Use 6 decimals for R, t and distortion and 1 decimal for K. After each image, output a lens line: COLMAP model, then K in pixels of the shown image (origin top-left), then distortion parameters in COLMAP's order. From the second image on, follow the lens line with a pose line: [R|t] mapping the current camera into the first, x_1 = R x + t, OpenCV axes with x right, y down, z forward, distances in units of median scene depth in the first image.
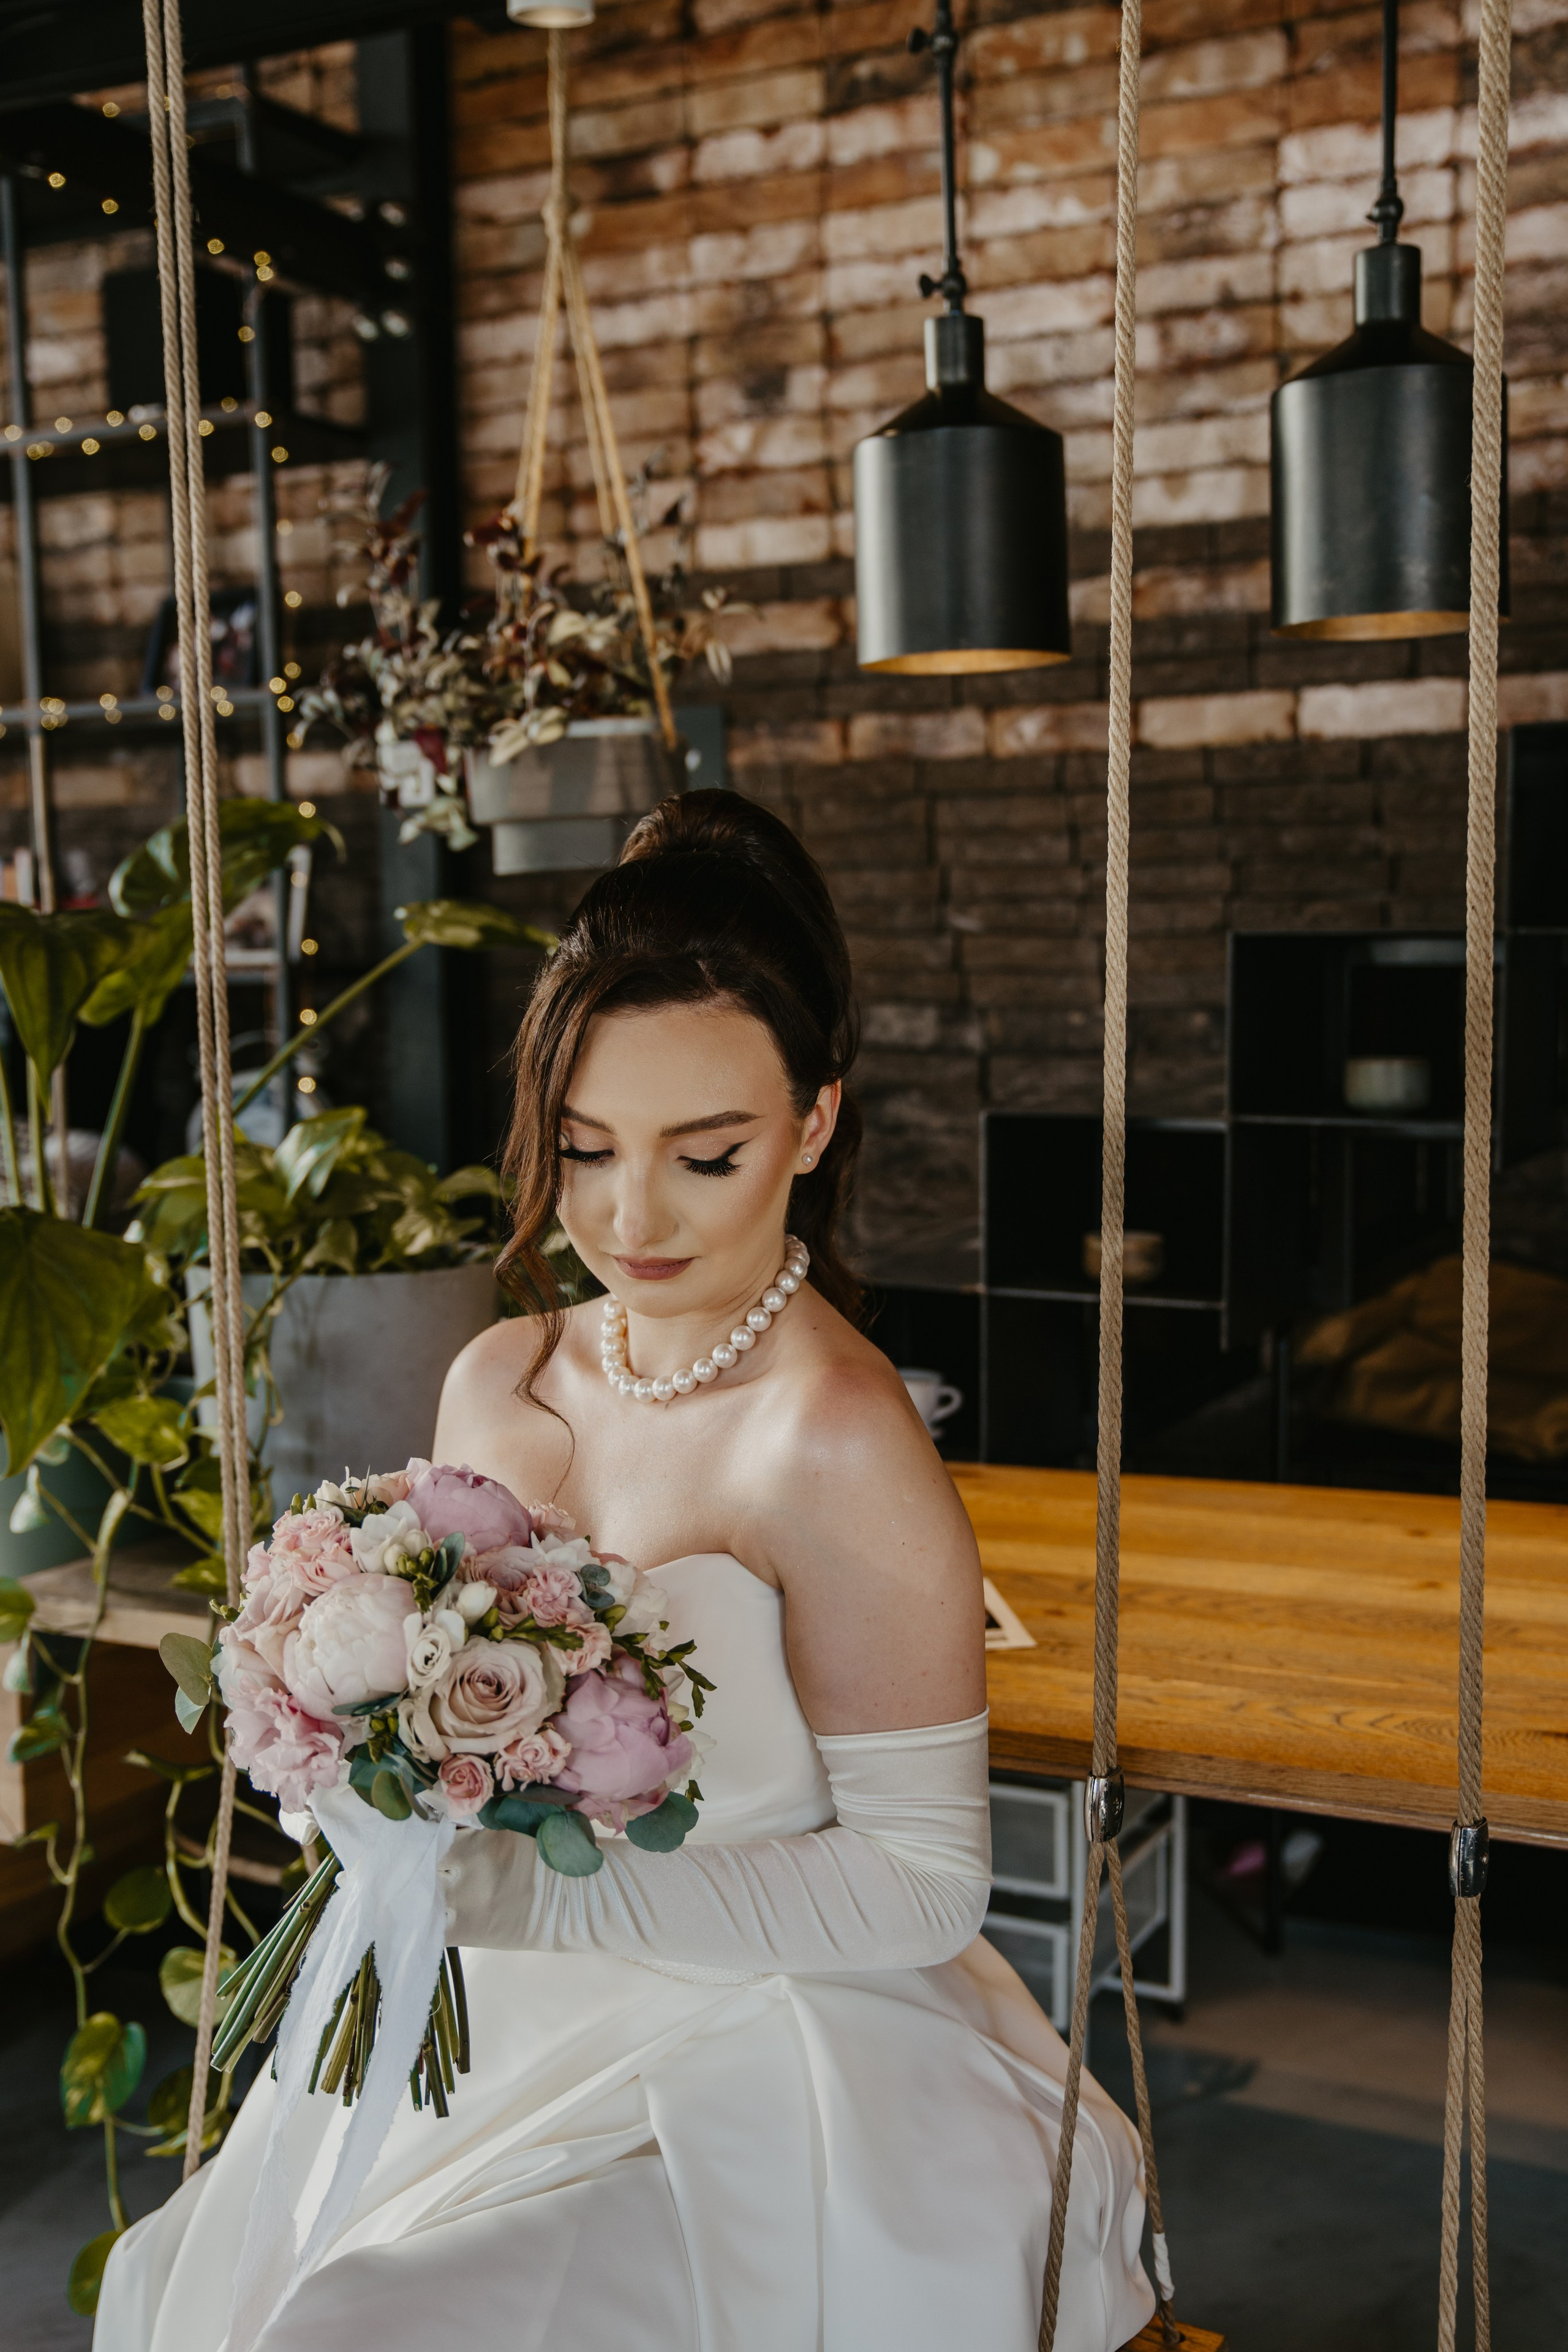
lens RADIAL K [[2542.1, 0, 784.0], [0, 2542.1, 1176.0], [0, 0, 1]] dist [-0.022521, 0.192813]
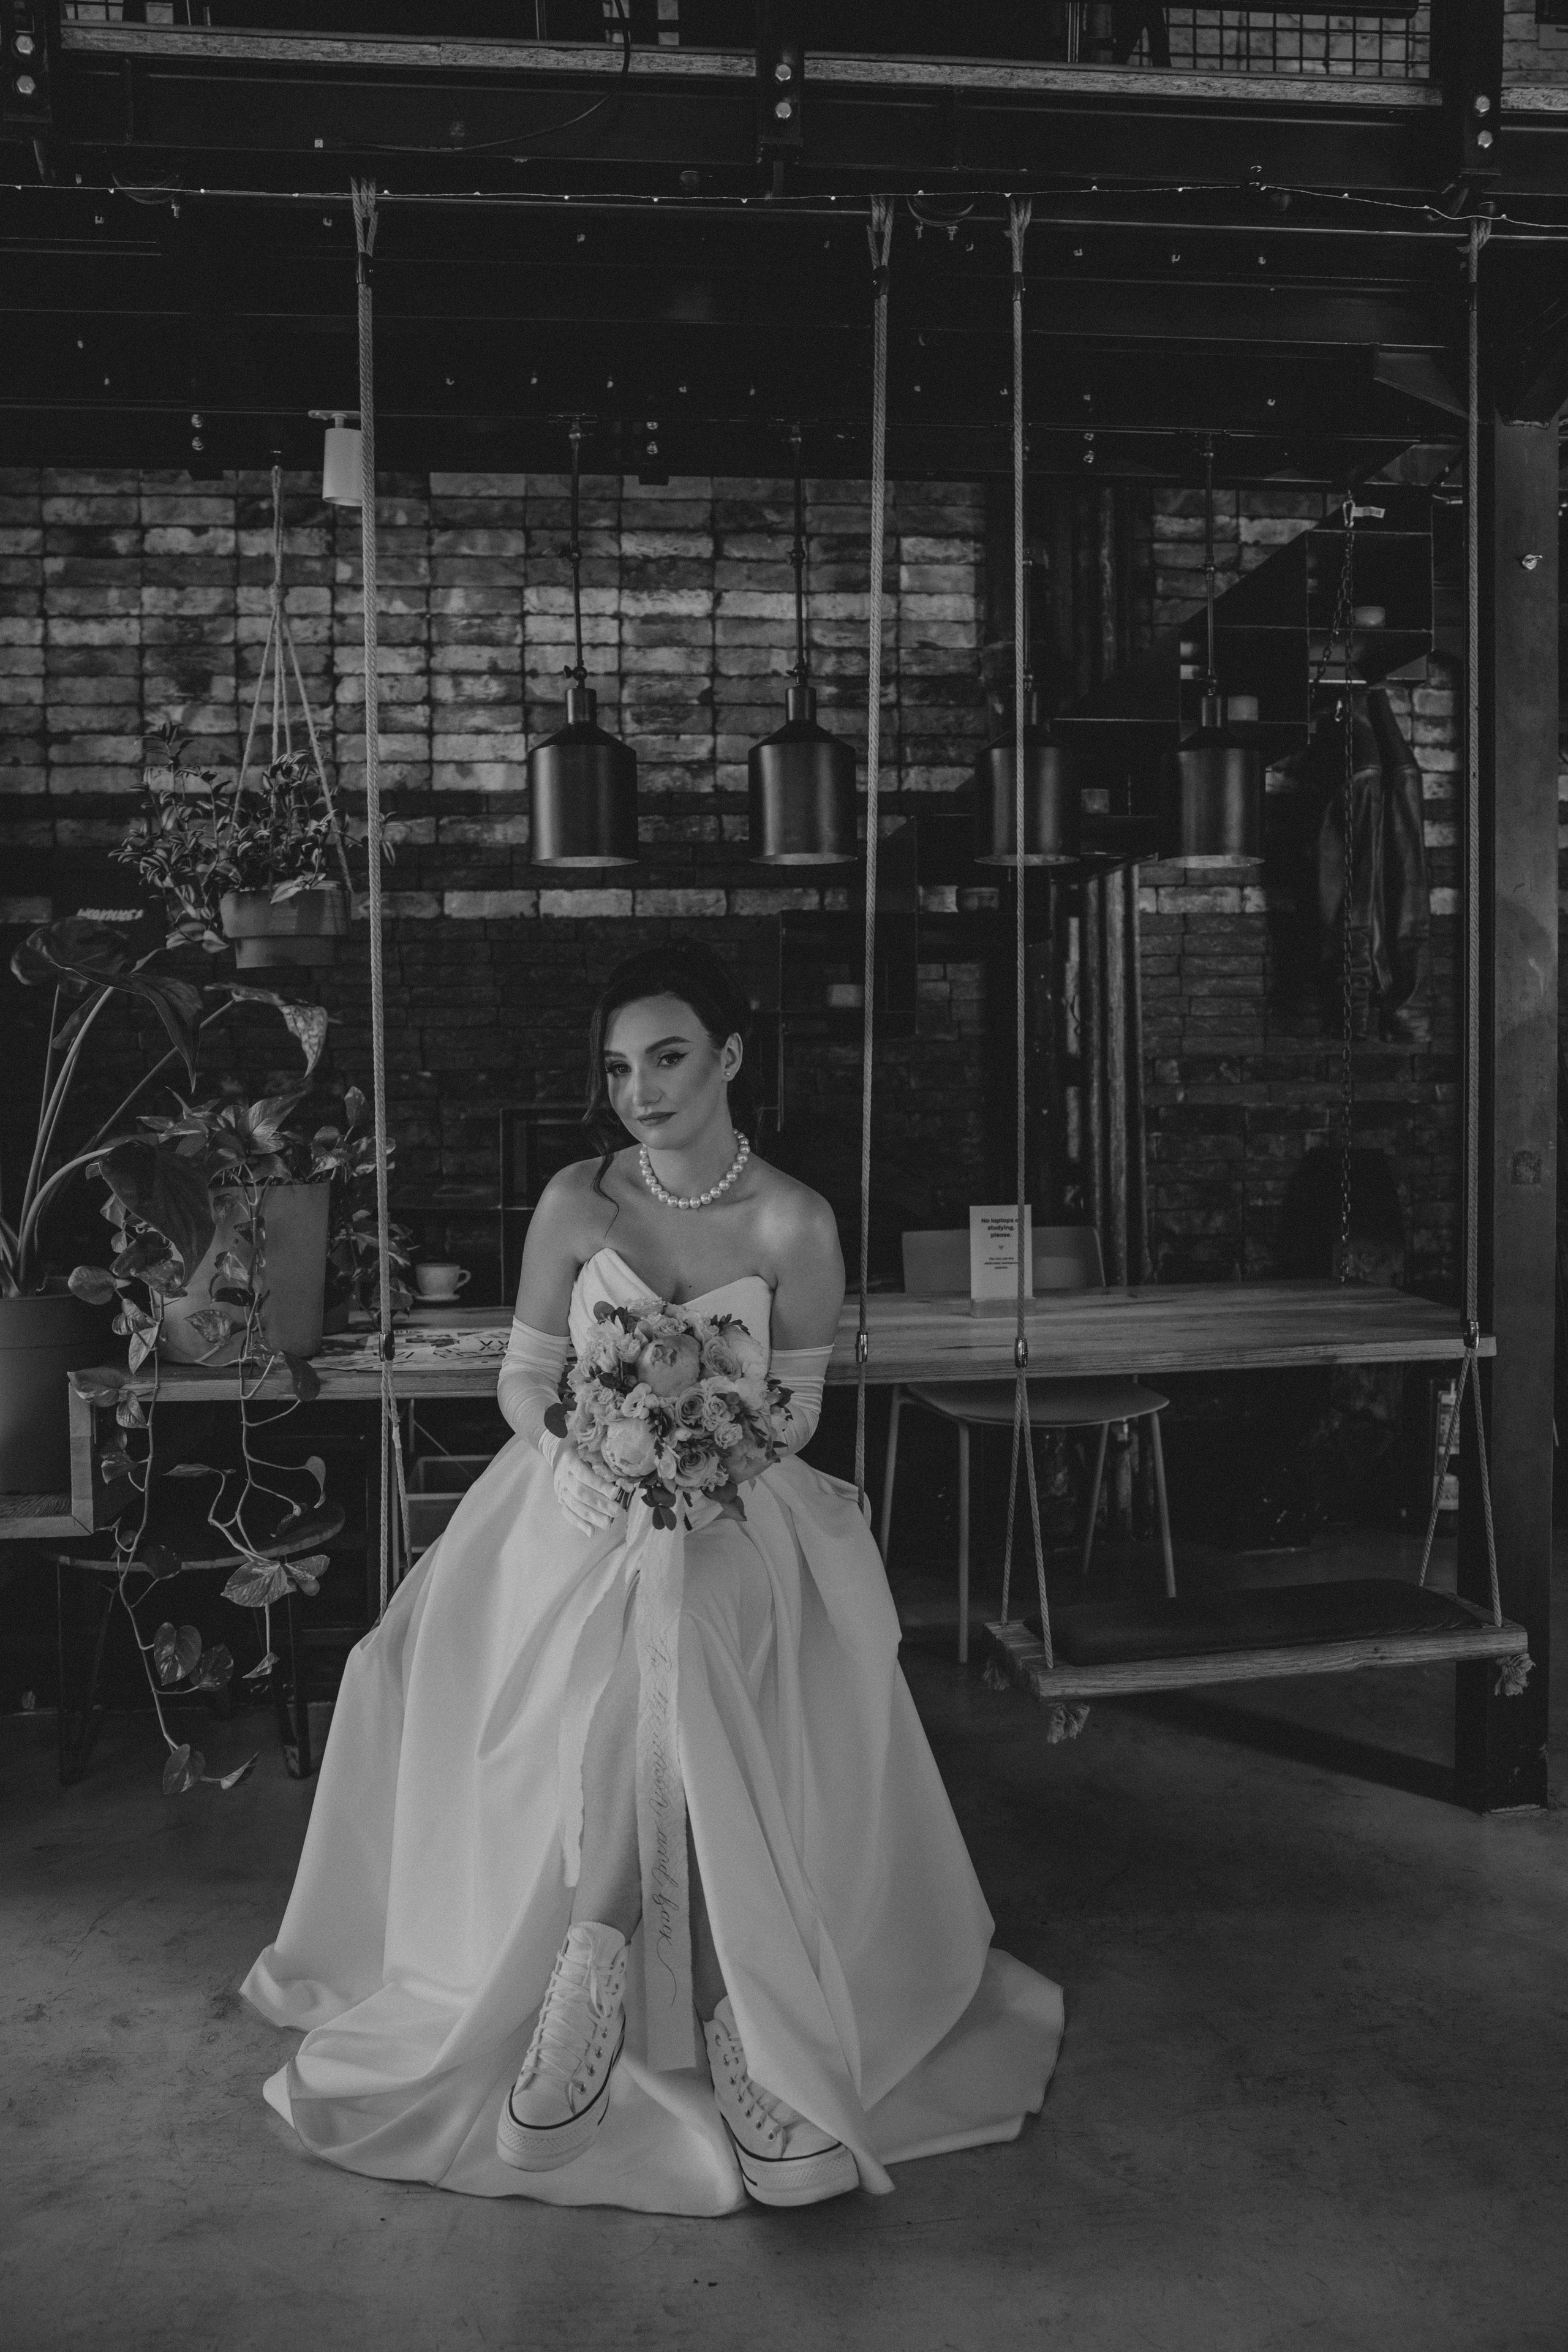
lens RADIAL K [[1913.0, 0, 784.0], [0, 1913.0, 1176.0], [0, 0, 1]] dist [-0.113239, 0.142763]
pose [[0.833020, -0.021838, 0.552811, -0.385456], [0.048912, 0.998215, -0.034272, 0.060076], [-0.551076, 0.055589, 0.832601, -0.182313]]
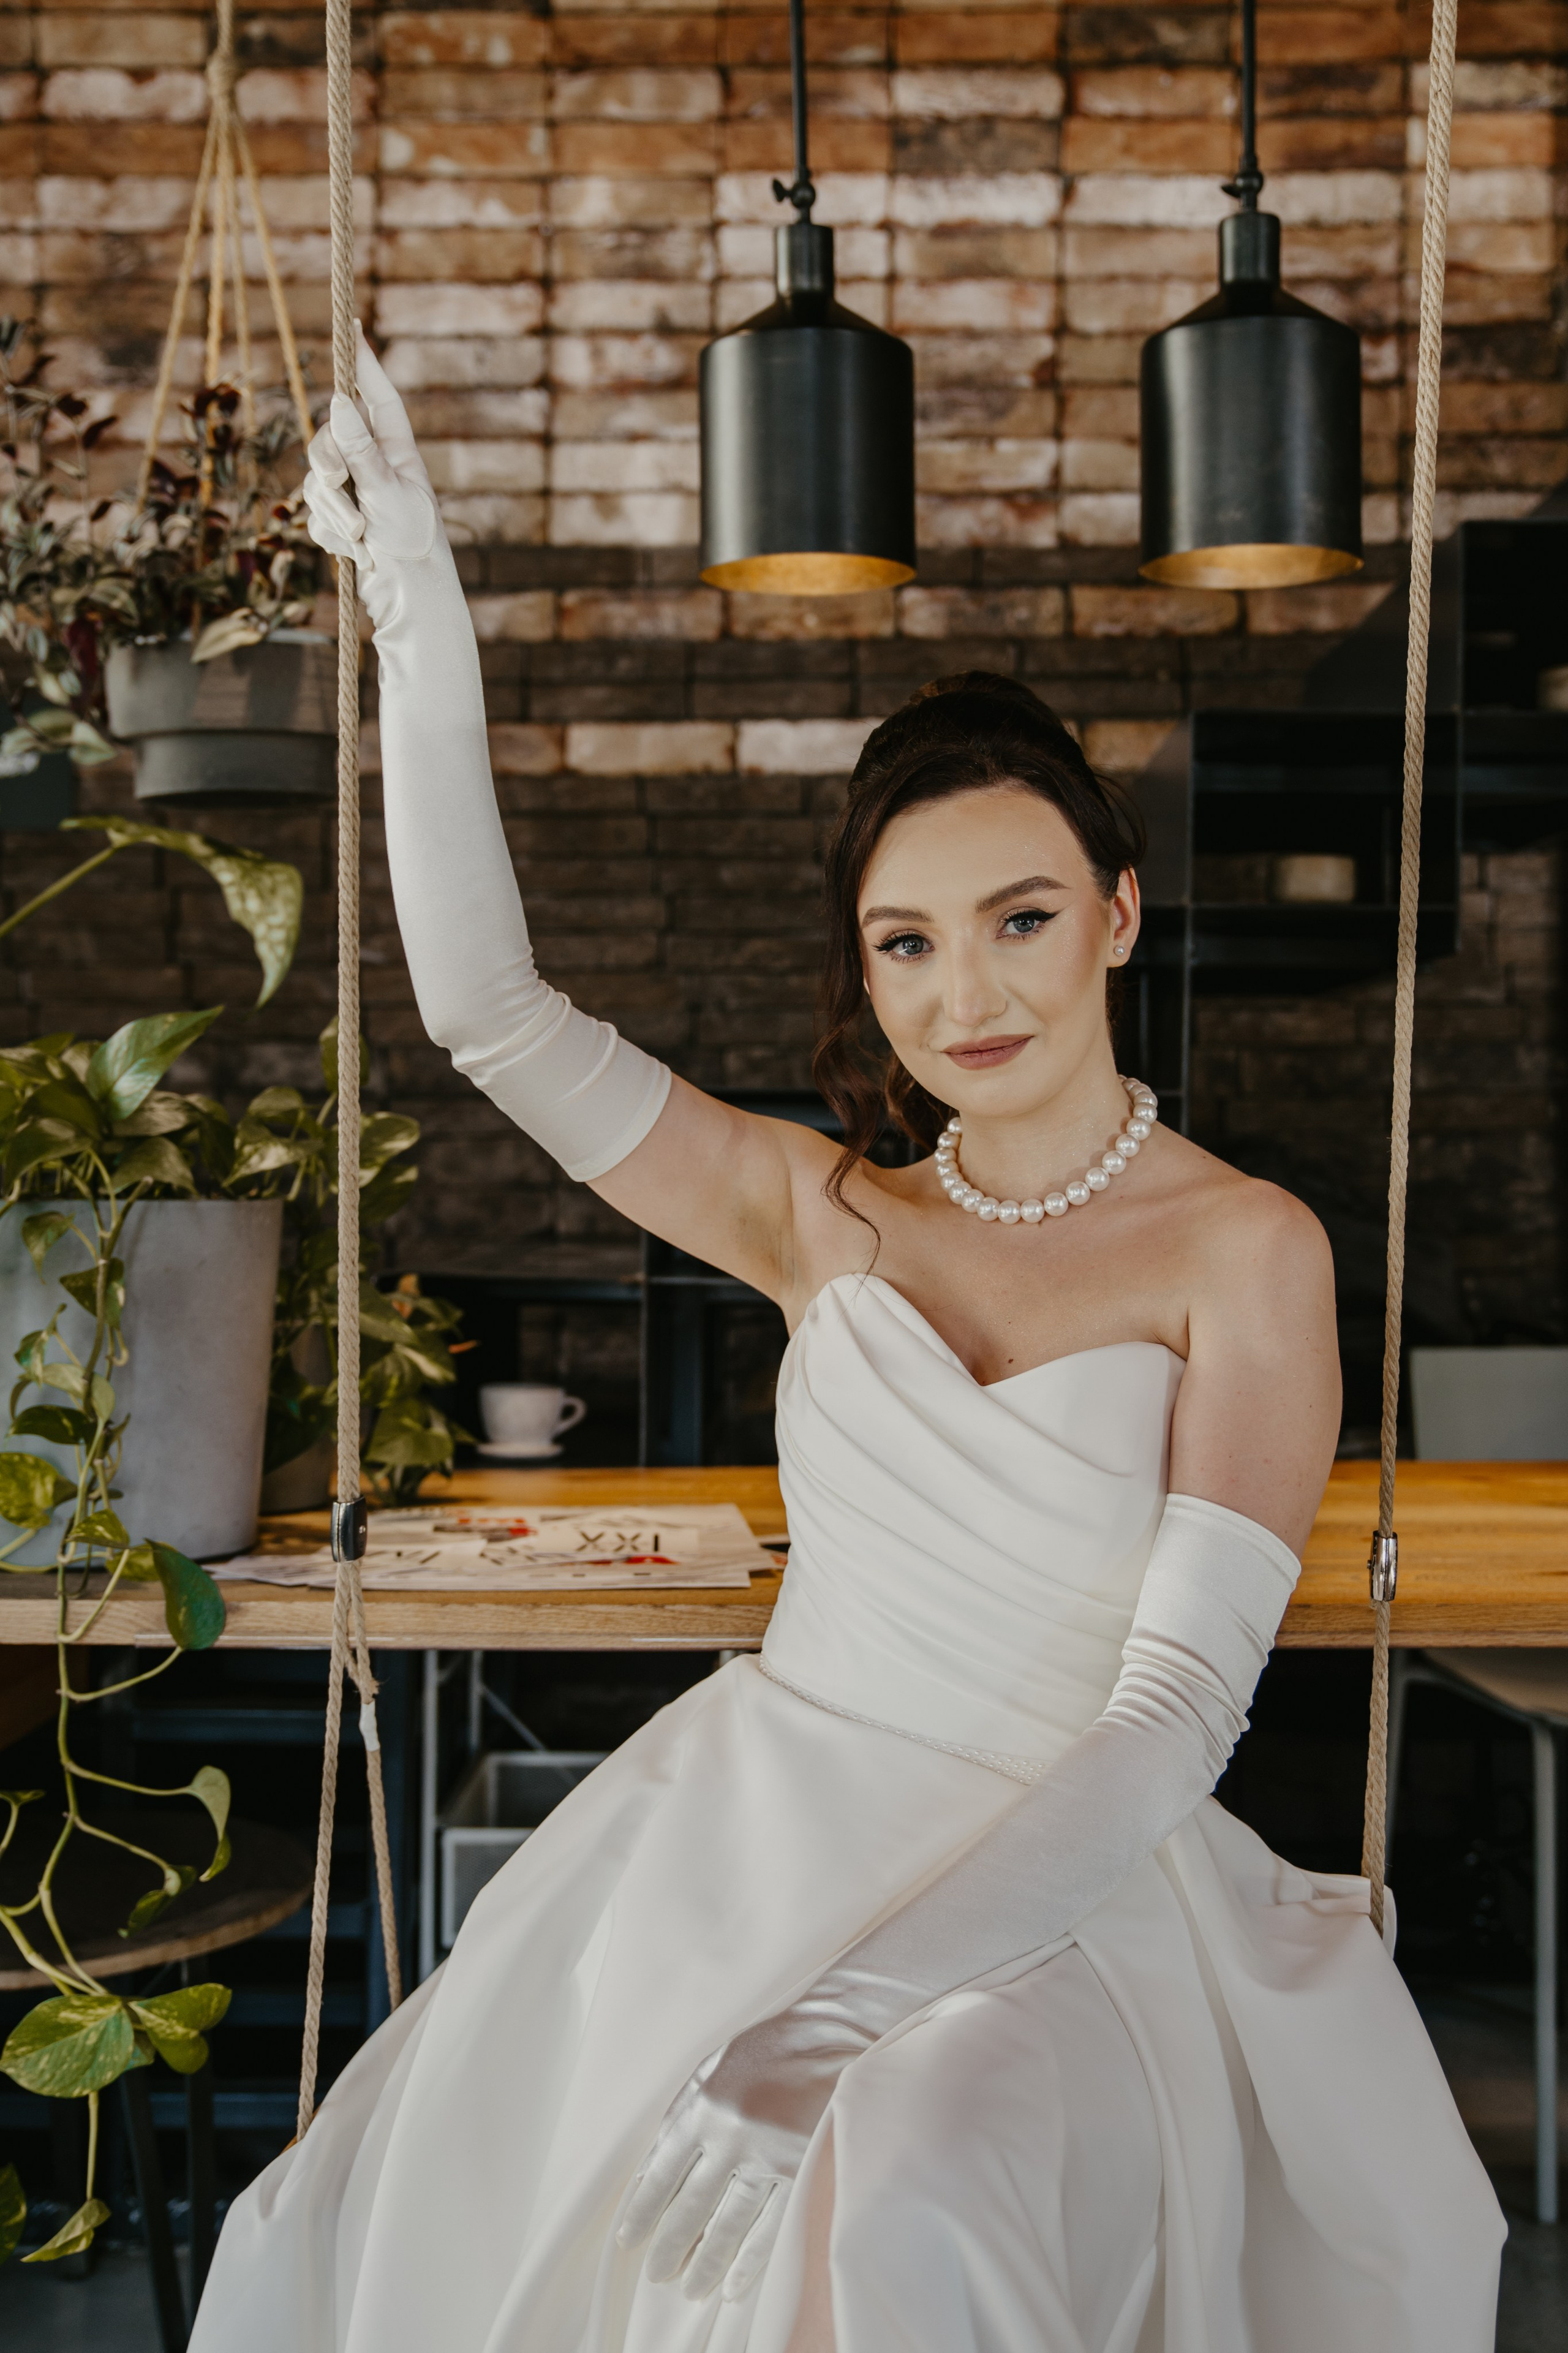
lens RADIAL K [[2811.4, 0, 789.6], [0, 2811.4, 1168.7], [0, 0, 1]] dist [-0.005349, 0.193076]
pose [[0.894107, 0.015808, 0.447574, -0.257420], [0.027152, 0.995625, -0.089404, 0.075790], [-0.447029, 0.092089, 0.889767, 0.042531]]
